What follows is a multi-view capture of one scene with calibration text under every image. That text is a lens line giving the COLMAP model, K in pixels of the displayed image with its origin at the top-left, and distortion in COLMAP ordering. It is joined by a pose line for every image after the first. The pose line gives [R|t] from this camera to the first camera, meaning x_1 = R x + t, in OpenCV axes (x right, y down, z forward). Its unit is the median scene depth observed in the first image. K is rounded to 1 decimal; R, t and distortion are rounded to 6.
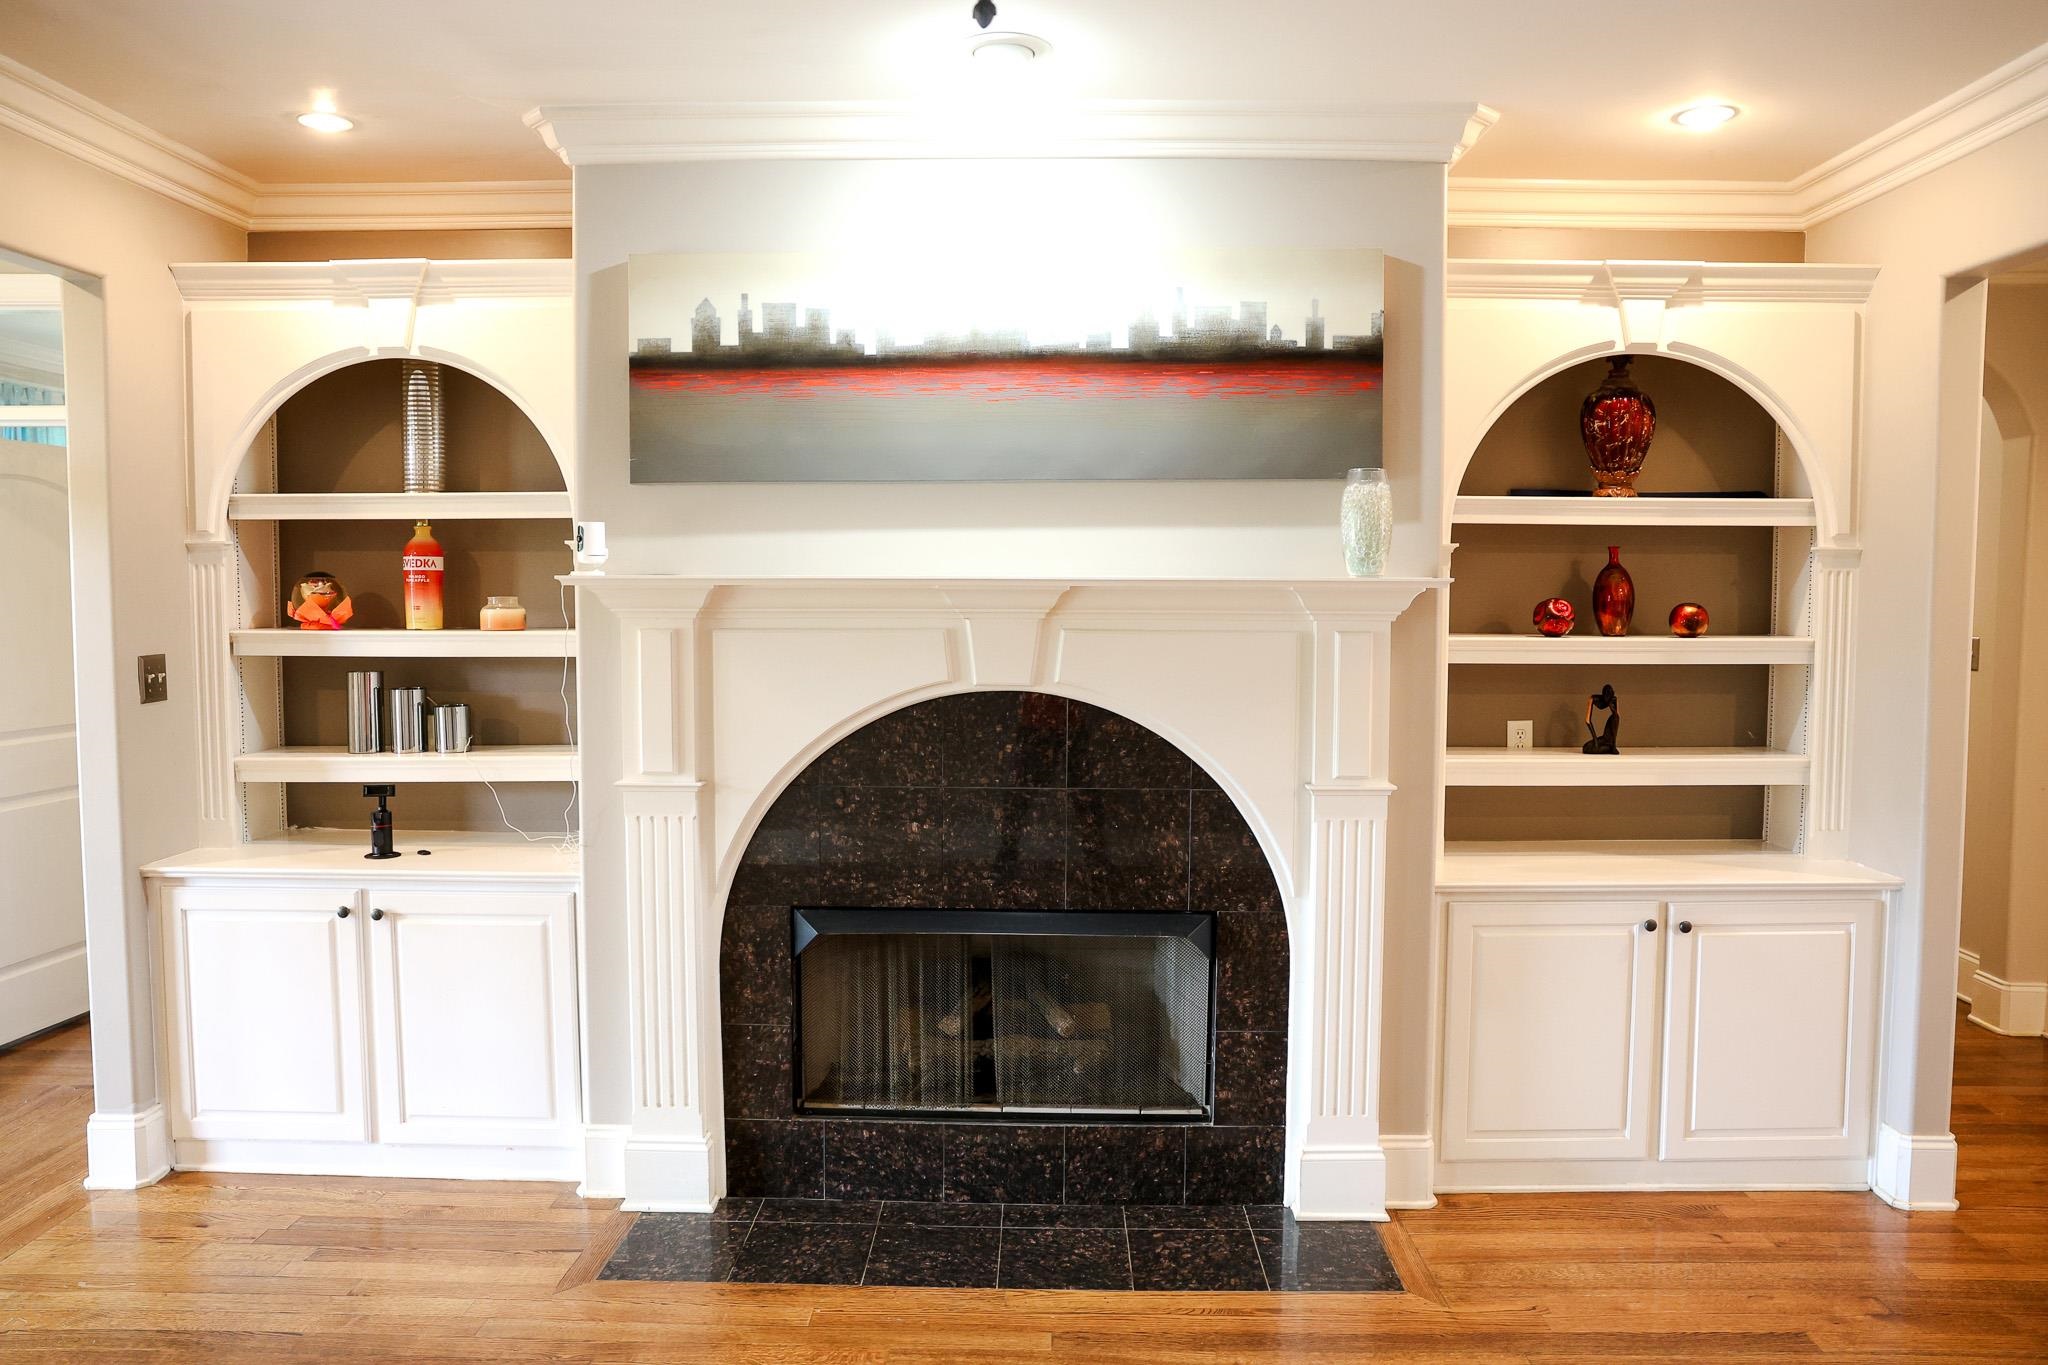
lens RADIAL K [[1391.9, 0, 1025.6], [0, 1391.9, 687.8], [0, 0, 1]] dist [-0.076708, 0.046439]
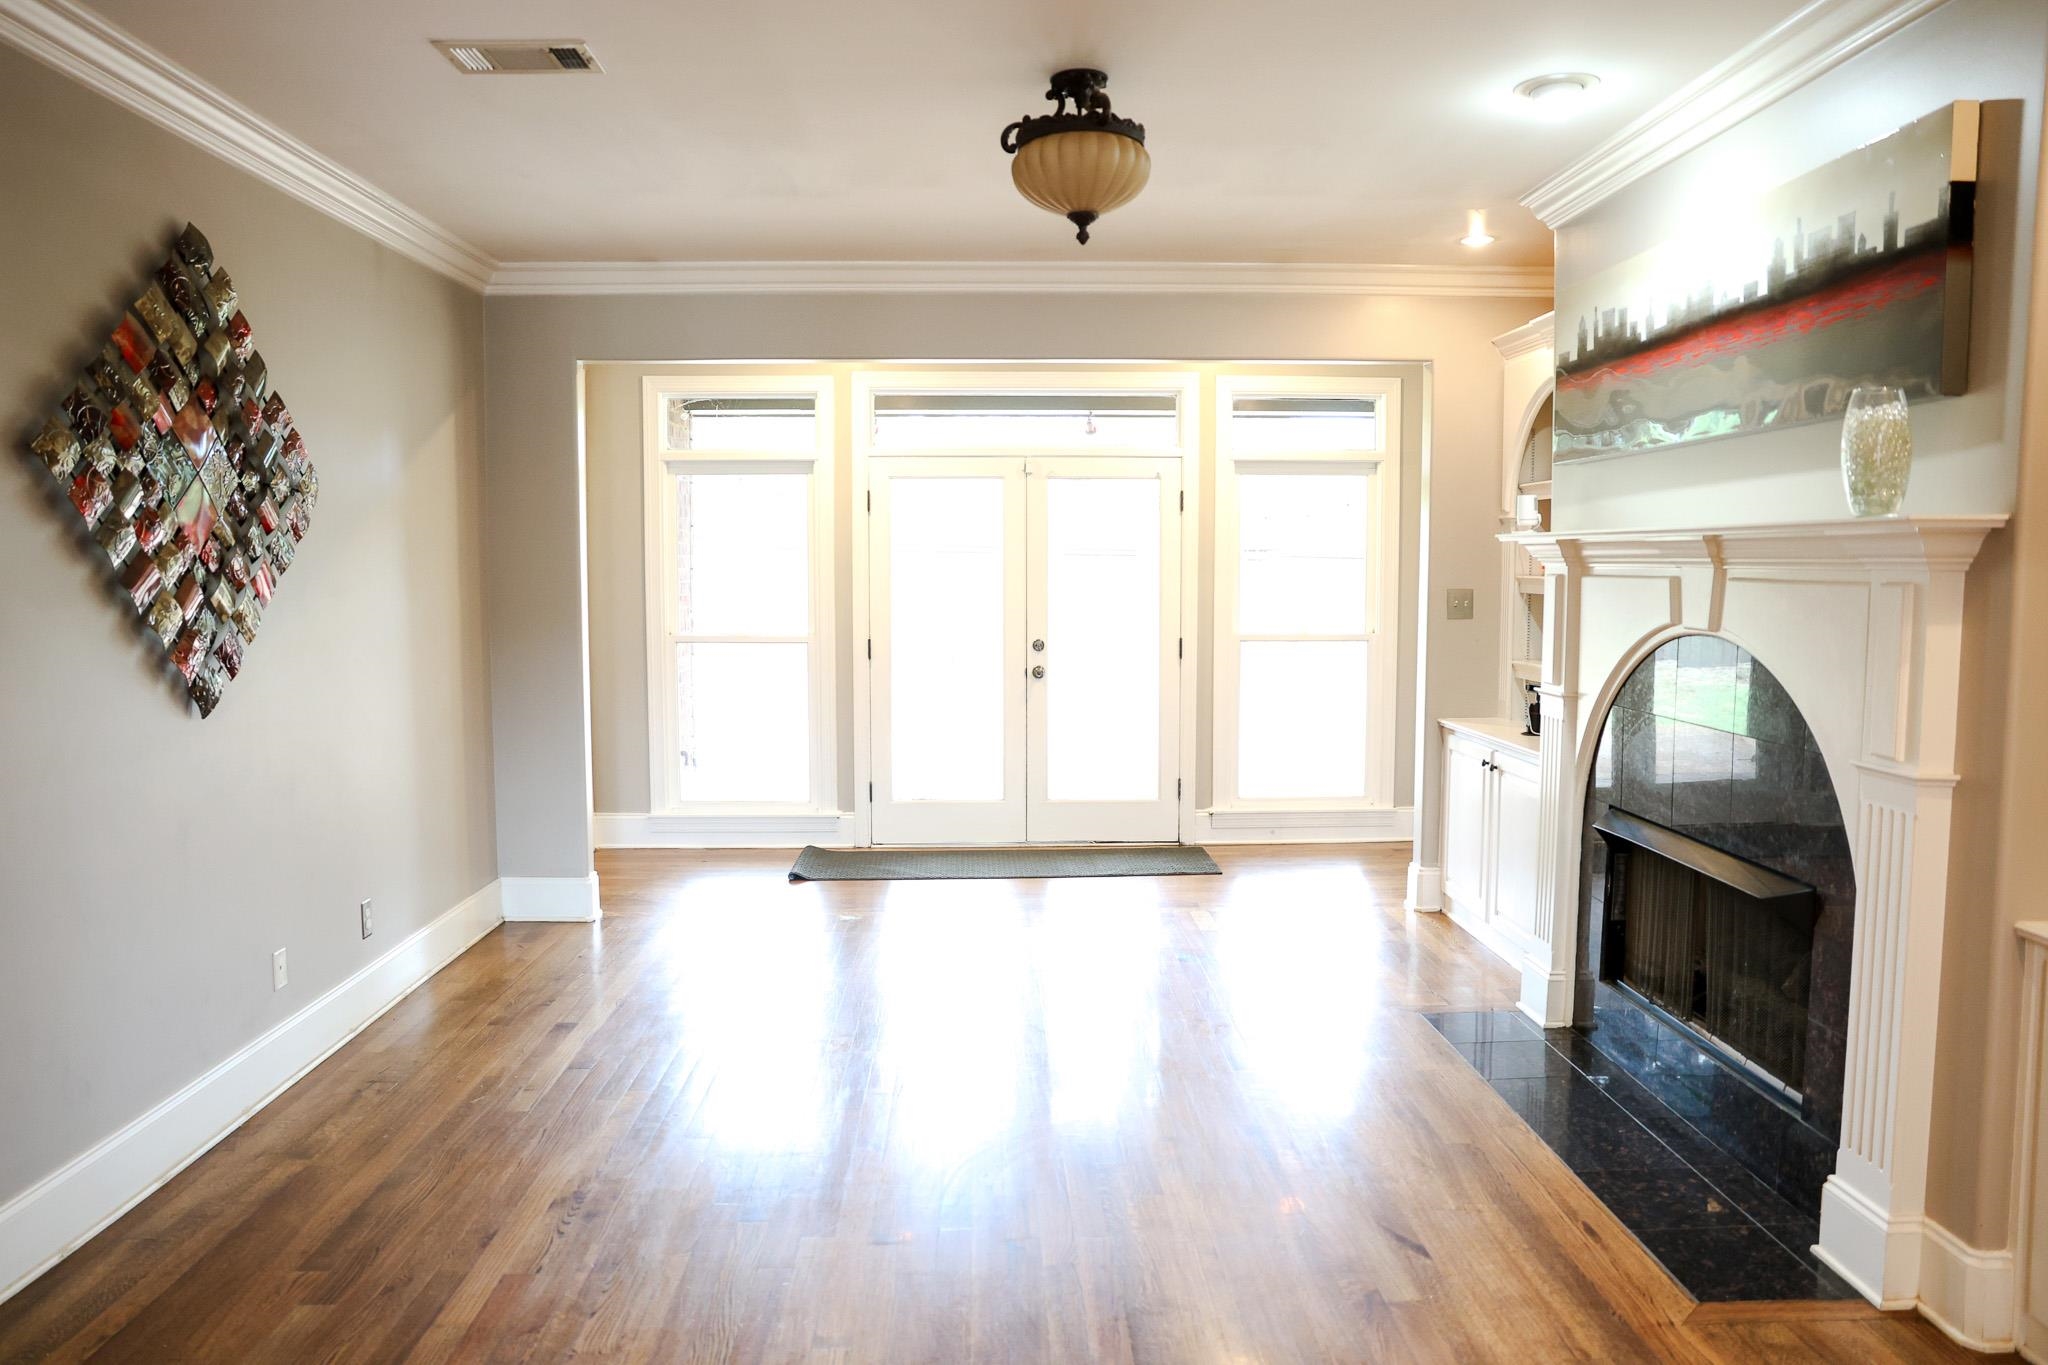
lens RADIAL K [[1391.9, 0, 1027.5], [0, 1391.9, 680.7], [0, 0, 1]] dist [-0.076708, 0.046439]
pose [[0.053065, 0.082572, -0.995171, 1.030673], [-0.064184, 0.994797, 0.079118, -0.014035], [0.996526, 0.059676, 0.058089, 0.436823]]
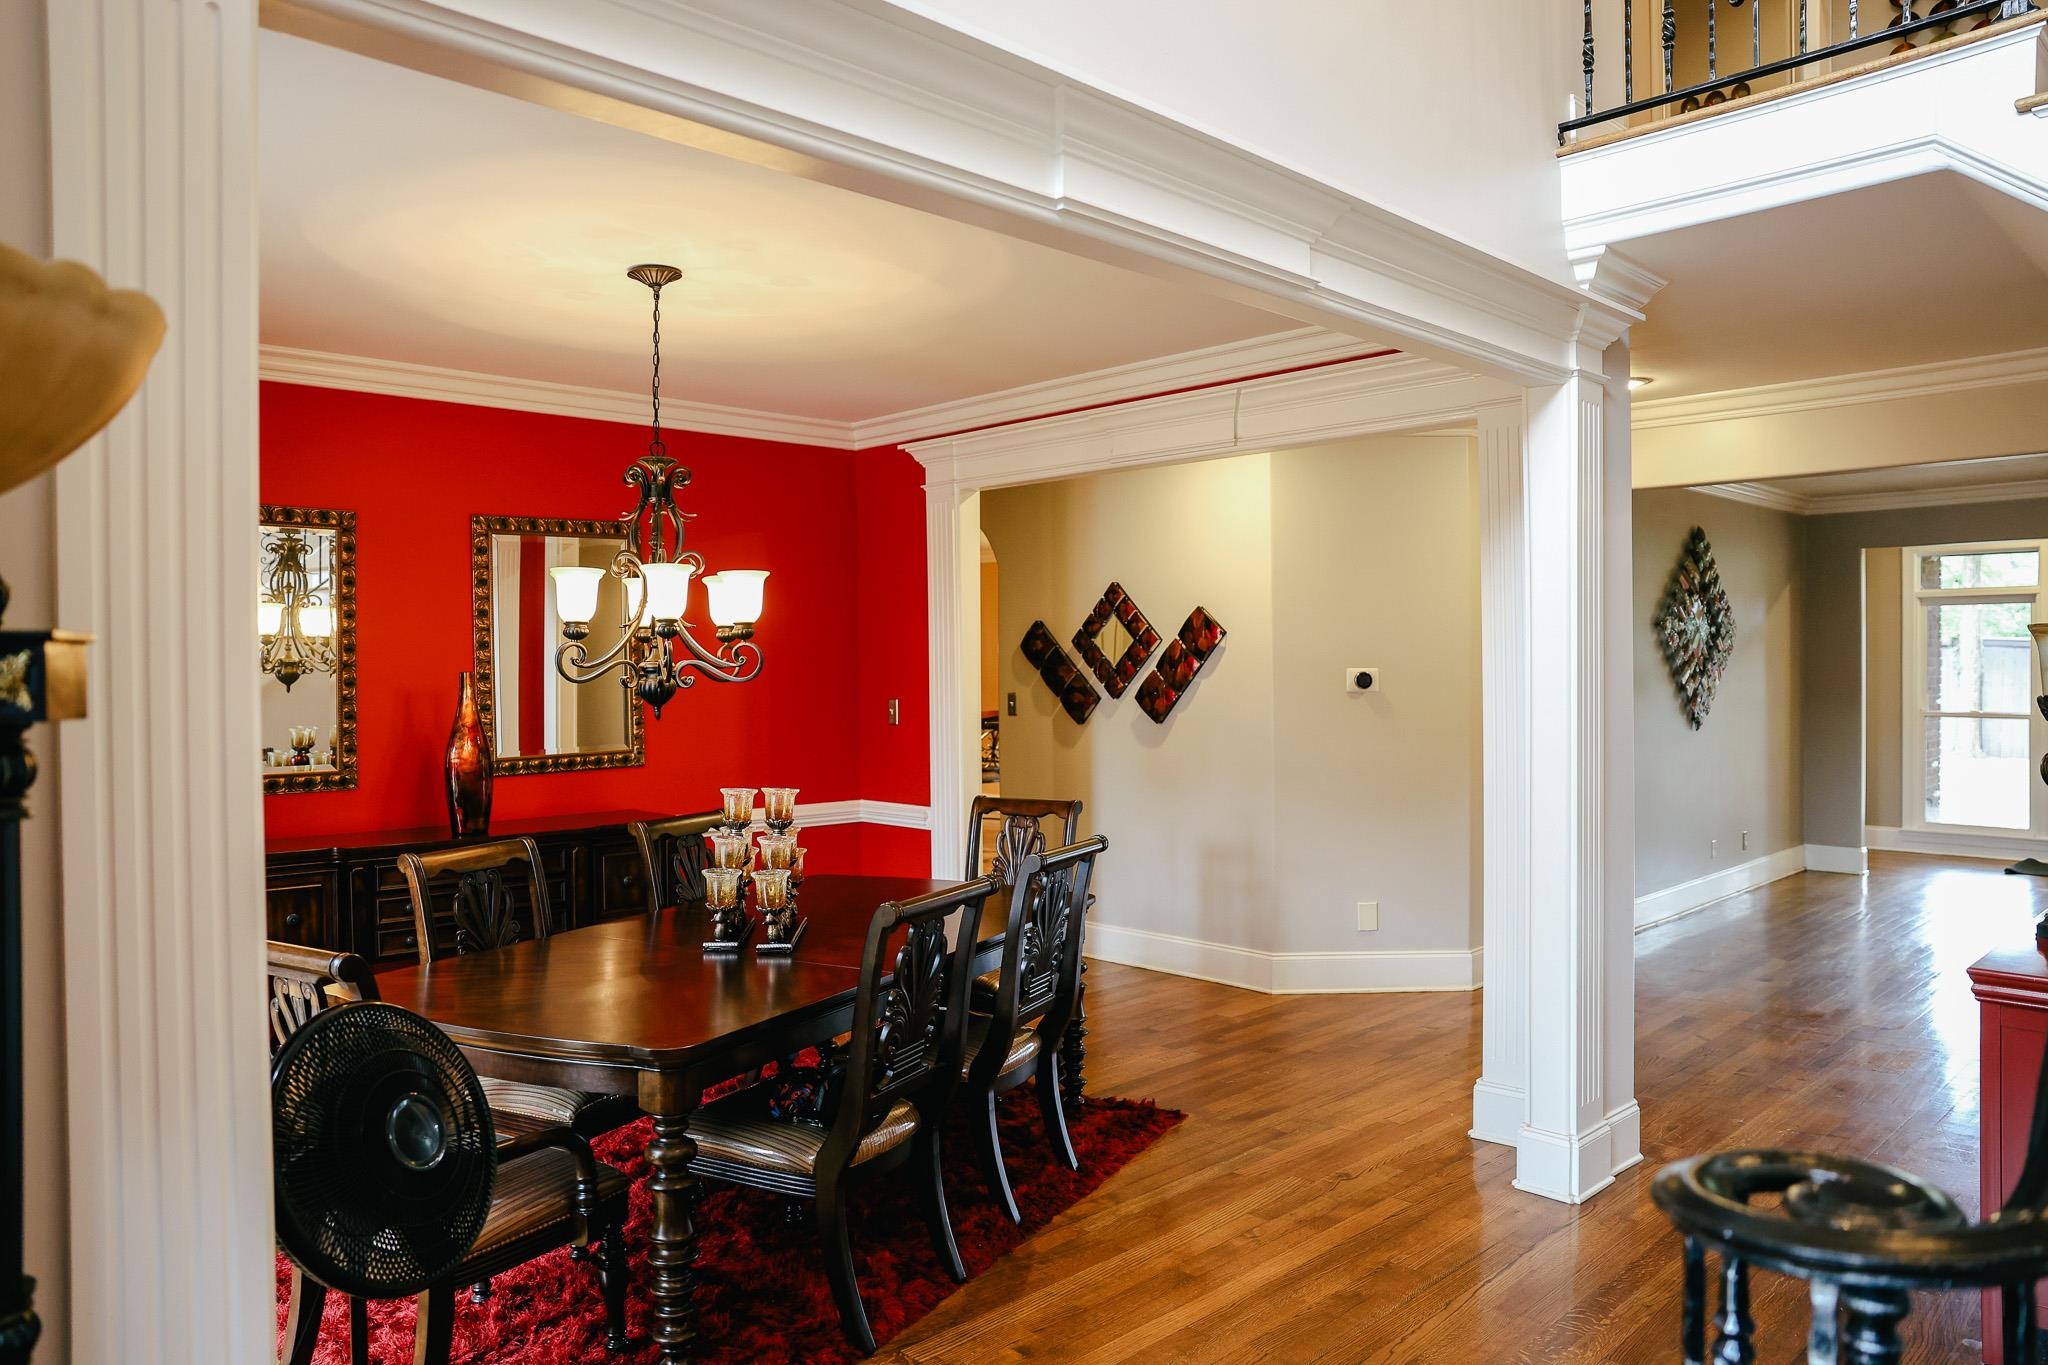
lens RADIAL K [[1391.9, 0, 1029.8], [0, 1391.9, 676.6], [0, 0, 1]] dist [-0.076708, 0.046439]
pose [[-0.702978, 0.006714, -0.711180, 1.742464], [-0.041274, 0.997885, 0.050218, -0.023719], [0.710013, 0.064655, -0.701214, 0.580548]]
